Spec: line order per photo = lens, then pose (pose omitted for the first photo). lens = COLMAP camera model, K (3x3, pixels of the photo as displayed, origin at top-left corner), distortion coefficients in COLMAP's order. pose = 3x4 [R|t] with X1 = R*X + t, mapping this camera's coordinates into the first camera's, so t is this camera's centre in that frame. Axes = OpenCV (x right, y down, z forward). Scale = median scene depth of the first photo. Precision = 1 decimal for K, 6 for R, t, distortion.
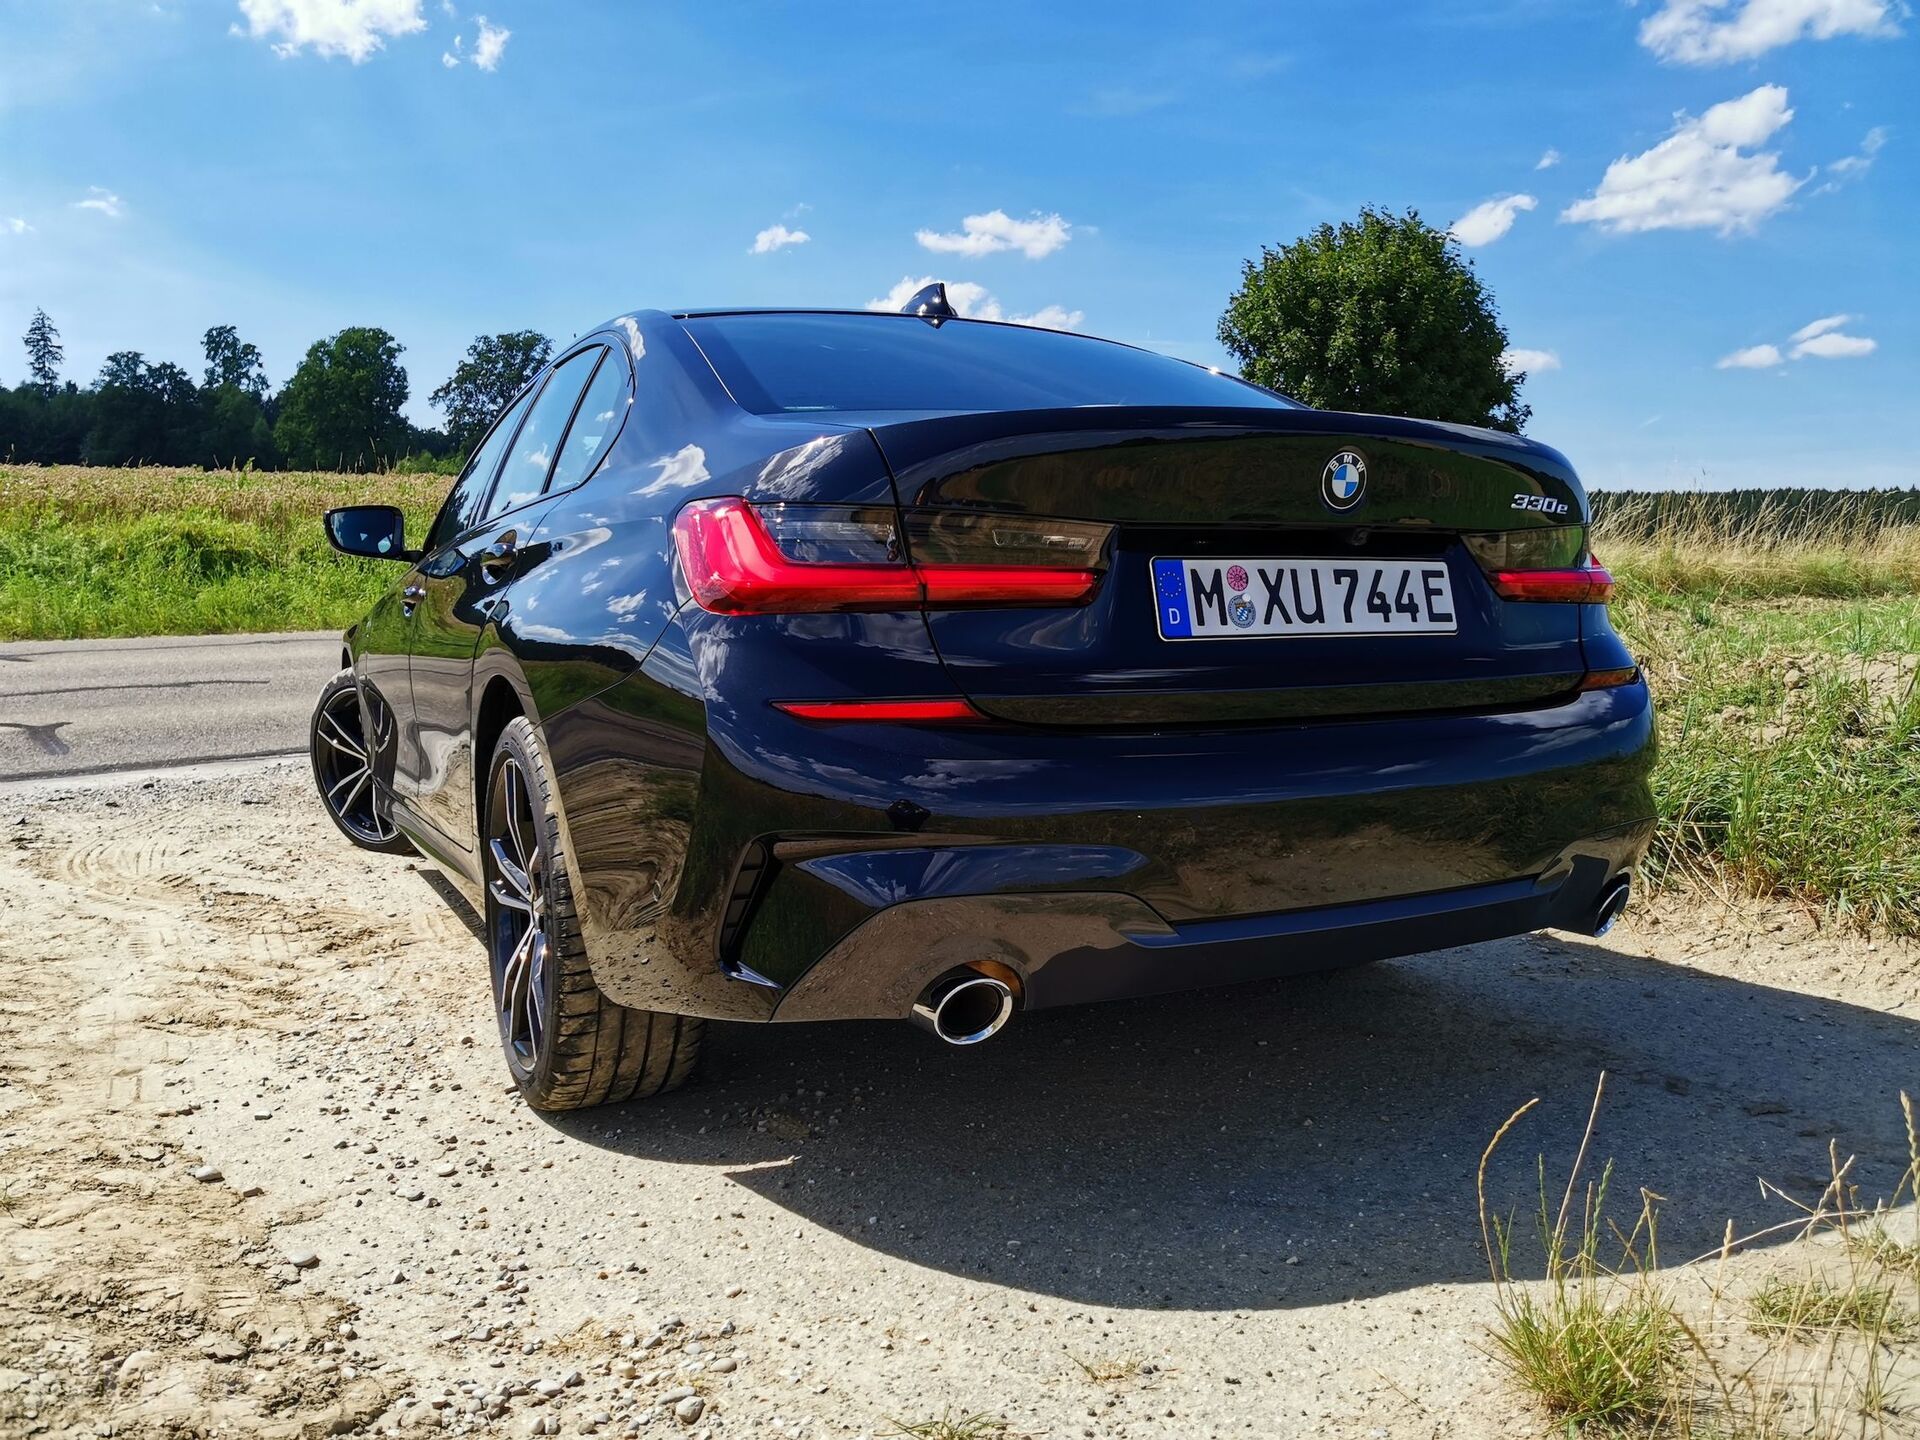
lens RADIAL K [[1425.0, 0, 956.4], [0, 1425.0, 729.7], [0, 0, 1]] dist [-0.001782, -0.044906]
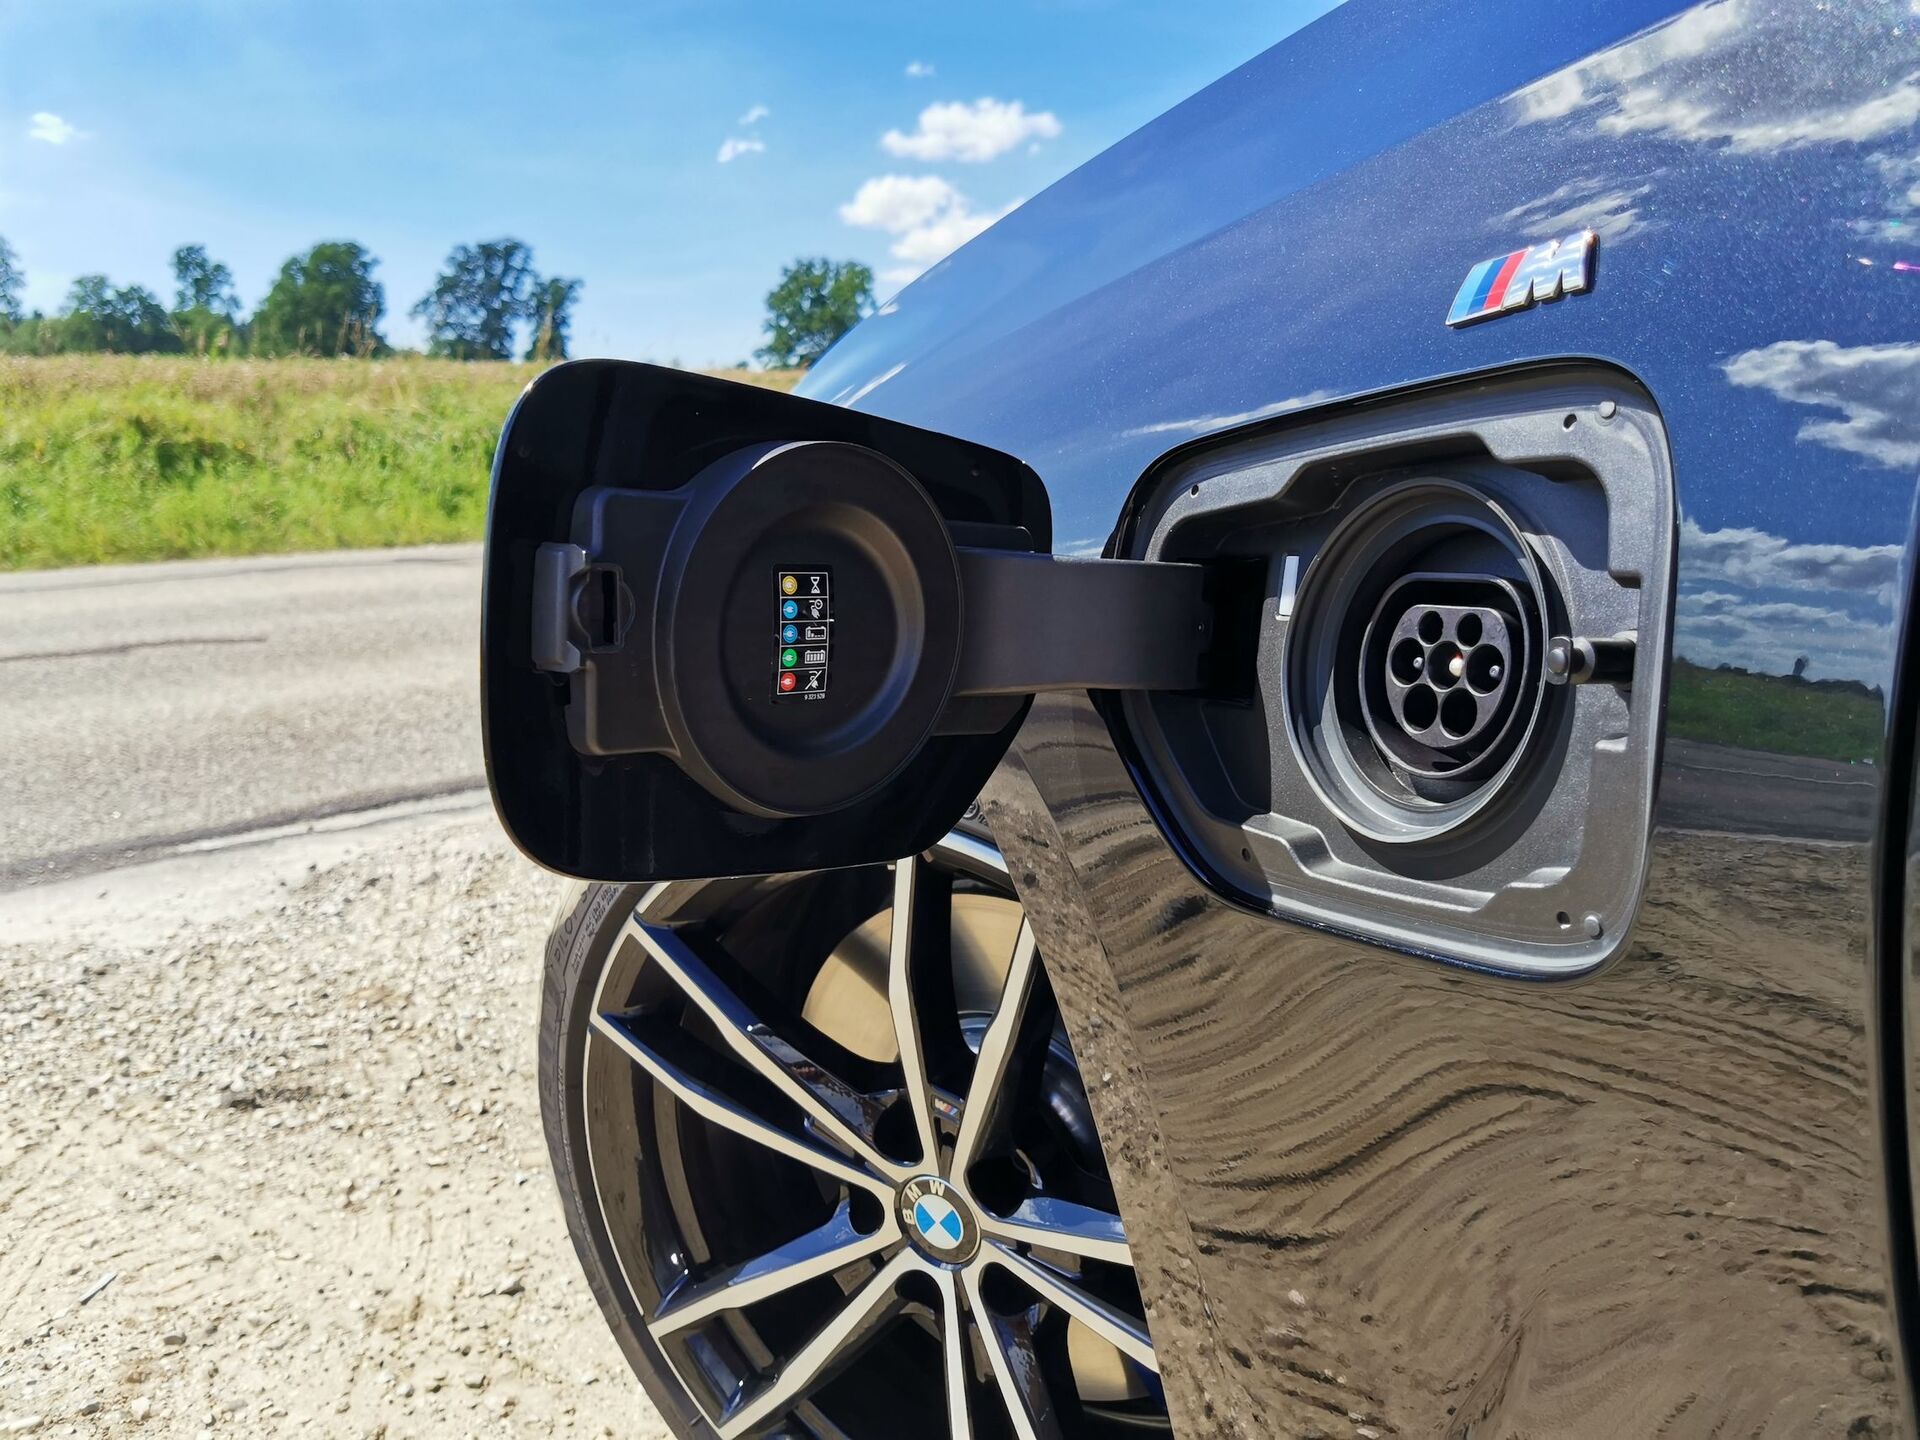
lens RADIAL K [[1425.0, 0, 962.7], [0, 1425.0, 712.9], [0, 0, 1]] dist [-0.001782, -0.044906]
pose [[0.999472, -0.031846, 0.006449, -0.163767], [0.031460, 0.998097, 0.053033, -0.019880], [-0.008125, -0.052802, 0.998572, 0.333334]]
